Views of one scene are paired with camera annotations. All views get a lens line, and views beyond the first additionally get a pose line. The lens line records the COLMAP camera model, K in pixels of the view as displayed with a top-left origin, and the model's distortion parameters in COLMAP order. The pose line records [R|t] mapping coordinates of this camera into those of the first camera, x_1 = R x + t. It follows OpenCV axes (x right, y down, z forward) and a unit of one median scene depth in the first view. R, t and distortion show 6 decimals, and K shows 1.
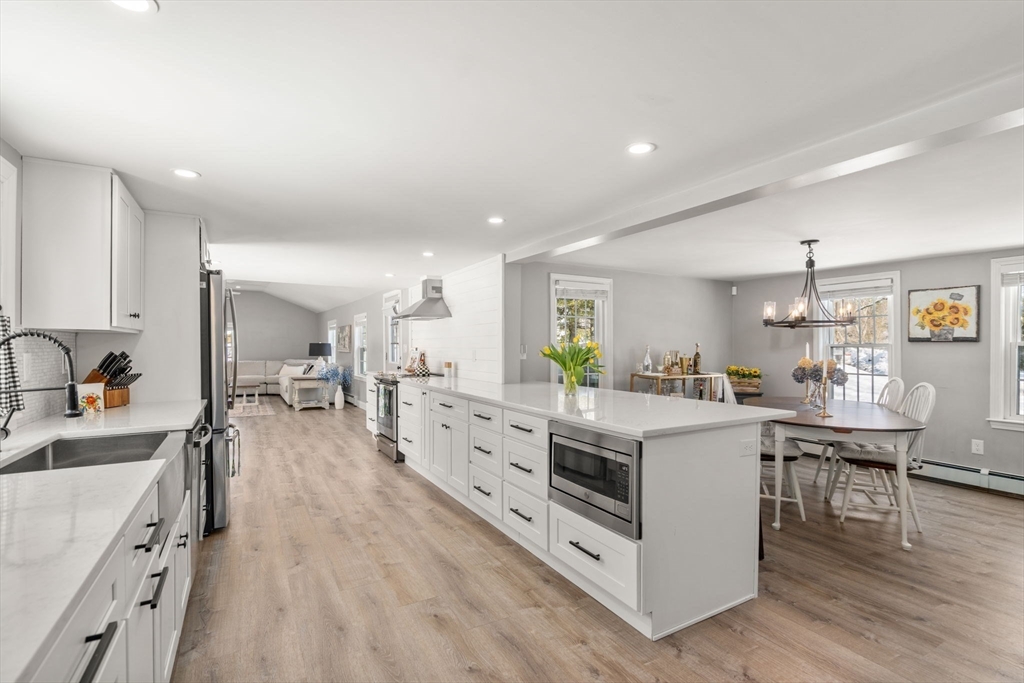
lens RADIAL K [[472.6, 0, 511.6], [0, 472.6, 349.8], [0, 0, 1]] dist [-0.000585, 0.000188]
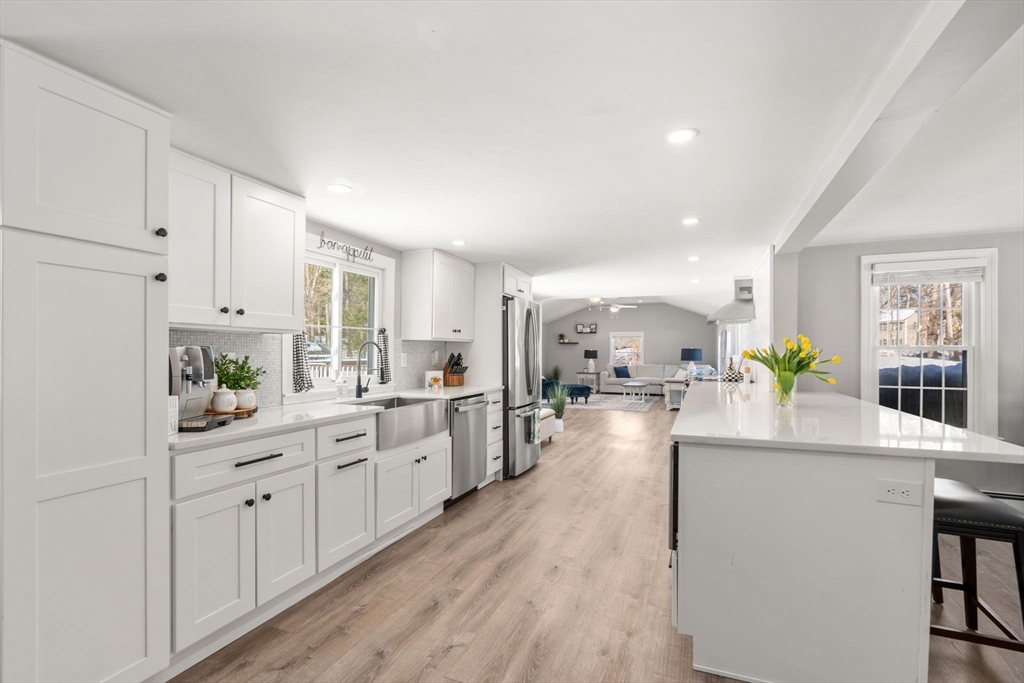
lens RADIAL K [[472.6, 0, 511.6], [0, 472.6, 349.8], [0, 0, 1]] dist [-0.000585, 0.000188]
pose [[0.623657, -0.004124, -0.781687, 0.387002], [-0.006698, 0.999921, -0.010619, 0.006279], [0.781670, 0.011858, 0.623580, 0.072387]]
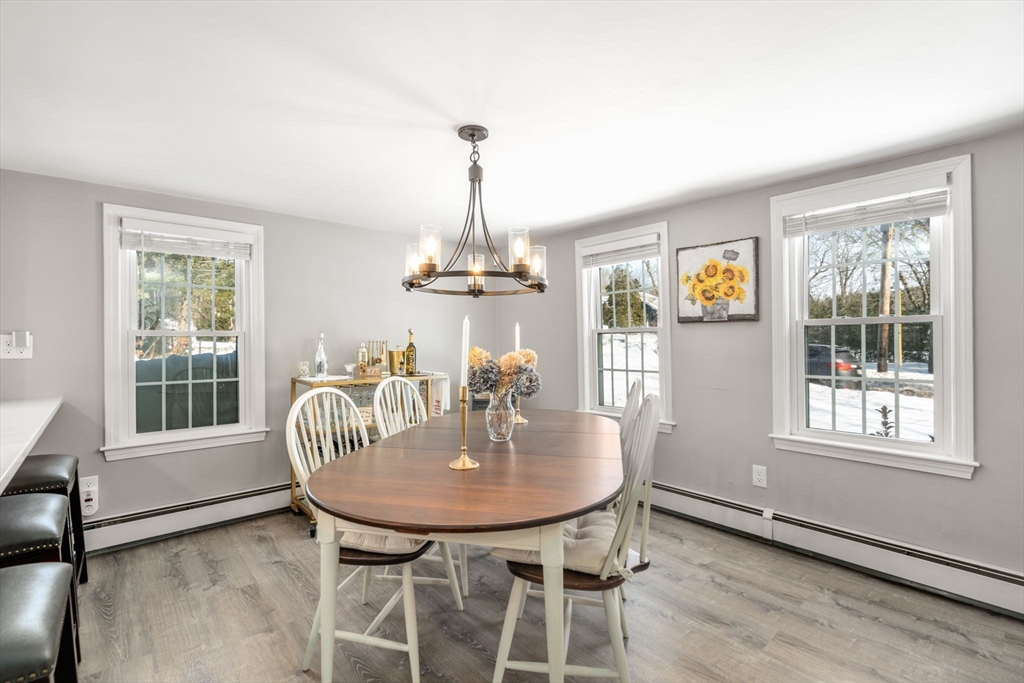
lens RADIAL K [[461.5, 0, 506.5], [0, 461.5, 342.2], [0, 0, 1]] dist [-0.002679, 0.000151]
pose [[0.977920, -0.011288, 0.208676, 0.503020], [0.012872, 0.999898, -0.006234, 0.013460], [-0.208584, 0.008783, 0.977965, 0.434065]]
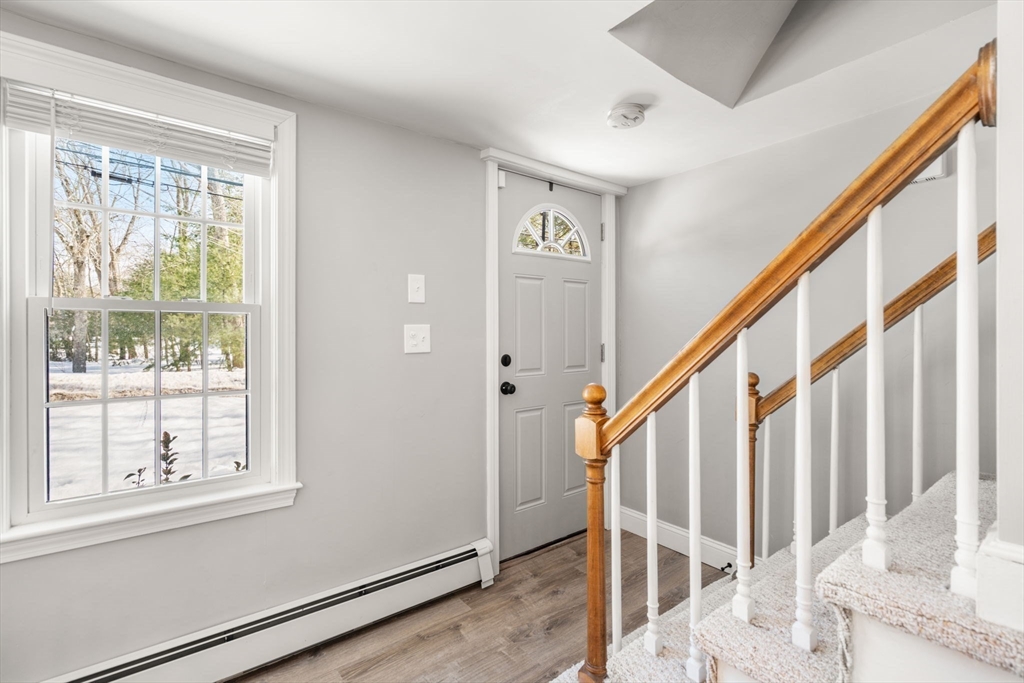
lens RADIAL K [[461.5, 0, 506.5], [0, 461.5, 342.2], [0, 0, 1]] dist [-0.002679, 0.000151]
pose [[-0.143638, -0.003568, 0.989624, 0.660468], [0.009220, 0.999945, 0.004943, 0.018306], [-0.989587, 0.009835, -0.143597, 0.687713]]
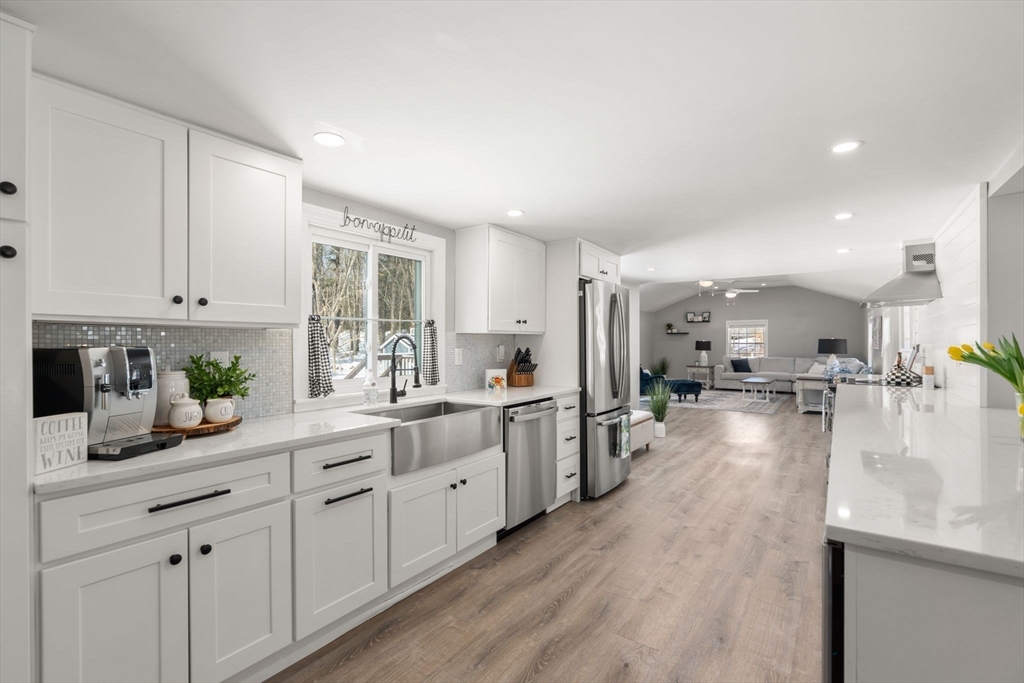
lens RADIAL K [[461.5, 0, 506.5], [0, 461.5, 342.2], [0, 0, 1]] dist [-0.002679, 0.000151]
pose [[0.416436, -0.004141, -0.909156, 0.263516], [-0.002699, 0.999980, -0.005791, -0.002541], [0.909161, 0.004865, 0.416416, 0.245197]]
